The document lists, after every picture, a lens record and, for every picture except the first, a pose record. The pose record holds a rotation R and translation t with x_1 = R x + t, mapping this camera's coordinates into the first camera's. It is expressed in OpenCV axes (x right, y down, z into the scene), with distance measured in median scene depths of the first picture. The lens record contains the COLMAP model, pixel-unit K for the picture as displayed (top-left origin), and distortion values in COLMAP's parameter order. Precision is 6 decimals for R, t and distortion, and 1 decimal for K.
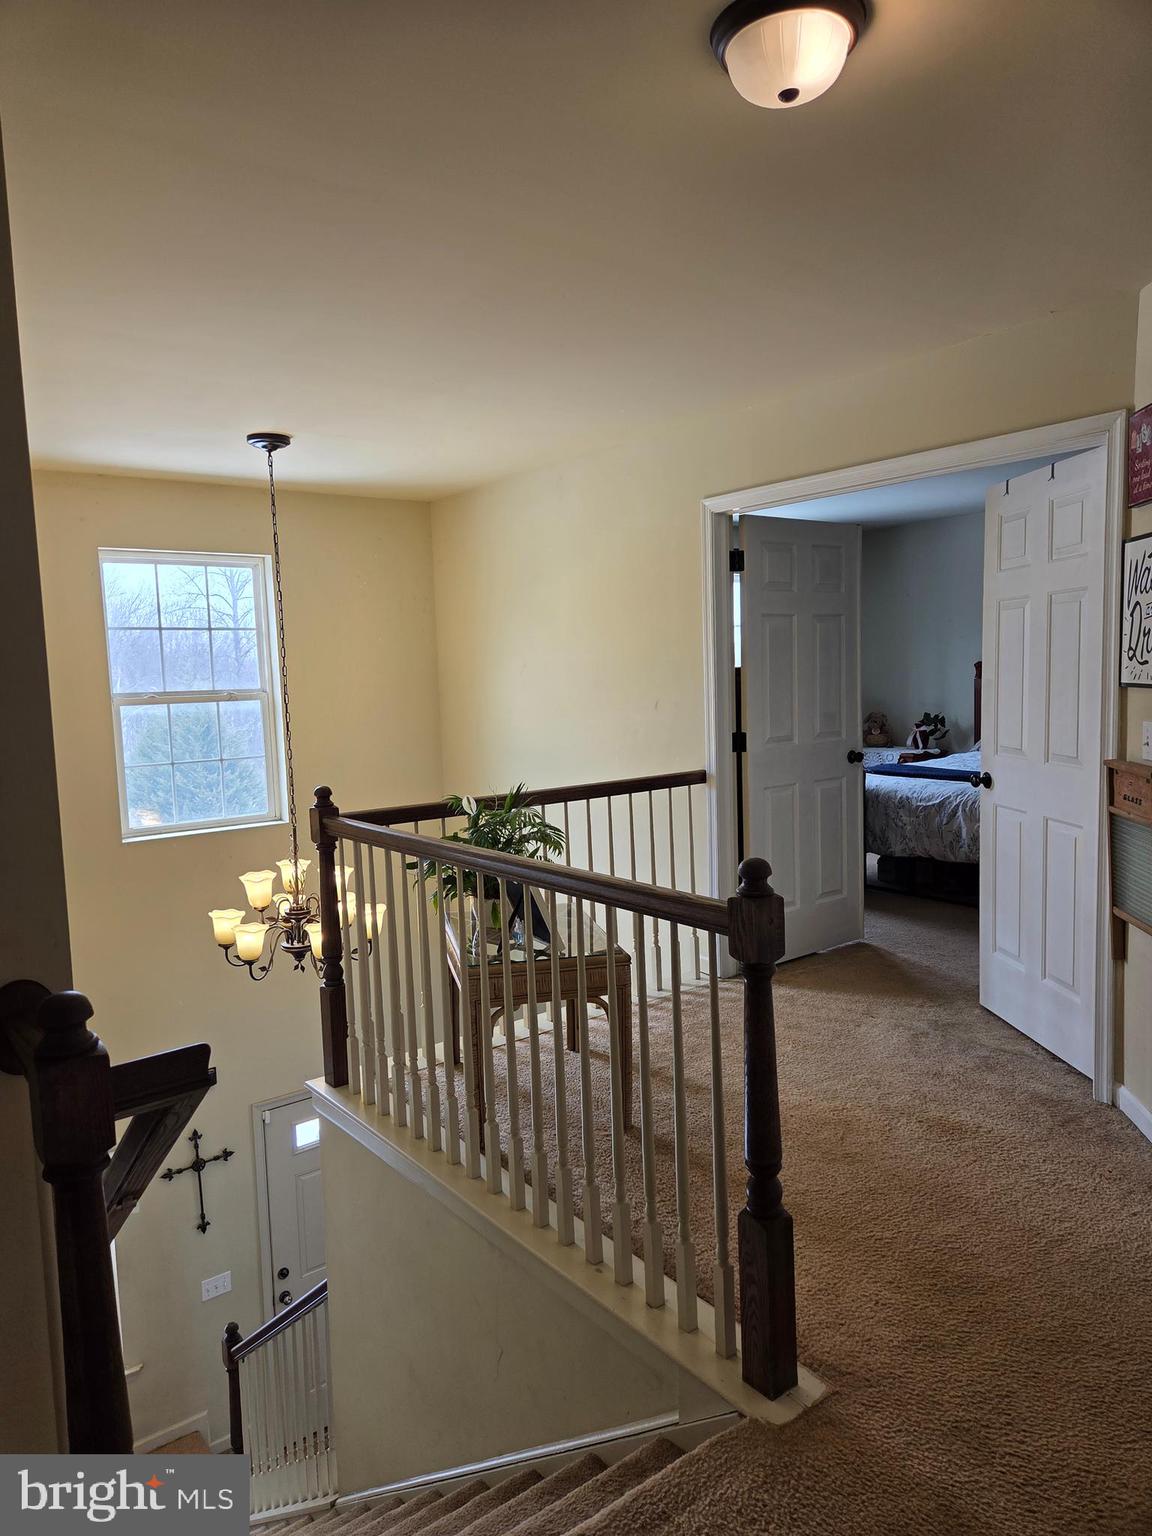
lens RADIAL K [[1039.5, 0, 573.0], [0, 1039.5, 768.8], [0, 0, 1]] dist [0.057272, -0.033856]
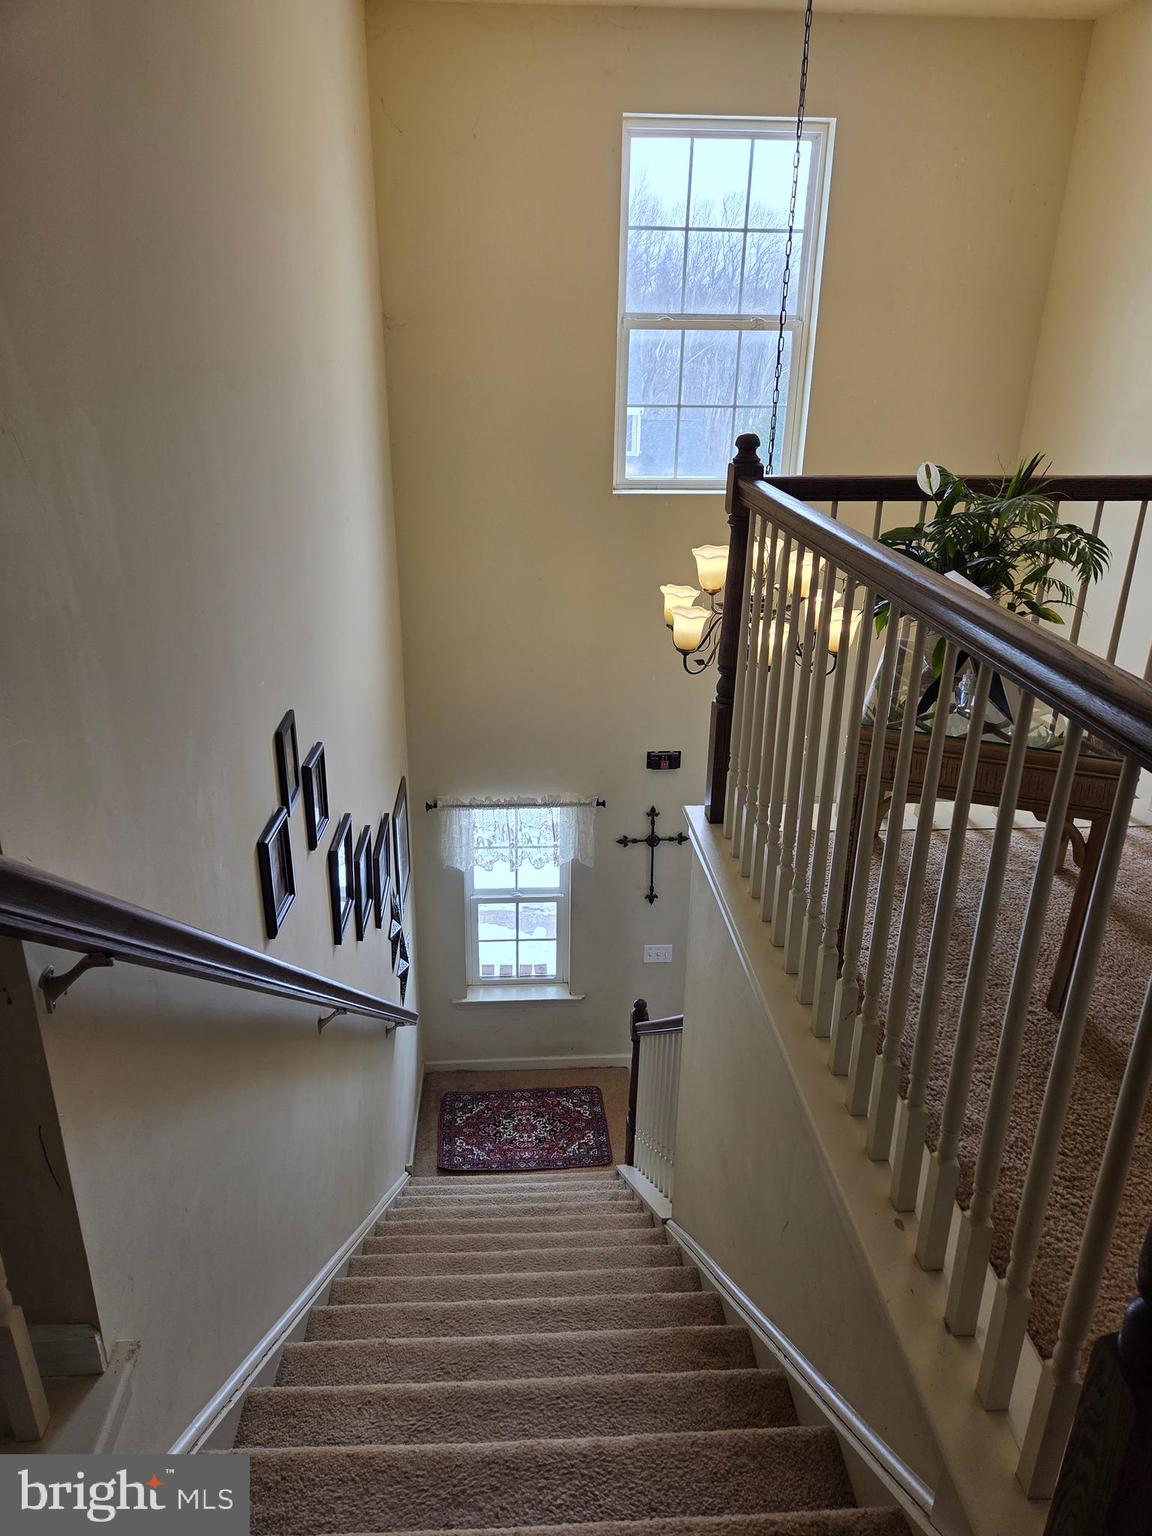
lens RADIAL K [[1039.5, 0, 575.8], [0, 1039.5, 774.4], [0, 0, 1]] dist [0.057272, -0.033856]
pose [[0.832301, 0.254444, -0.492477, 0.058741], [-0.095978, 0.941157, 0.324054, 0.011209], [0.545952, -0.222443, 0.807747, 0.228306]]
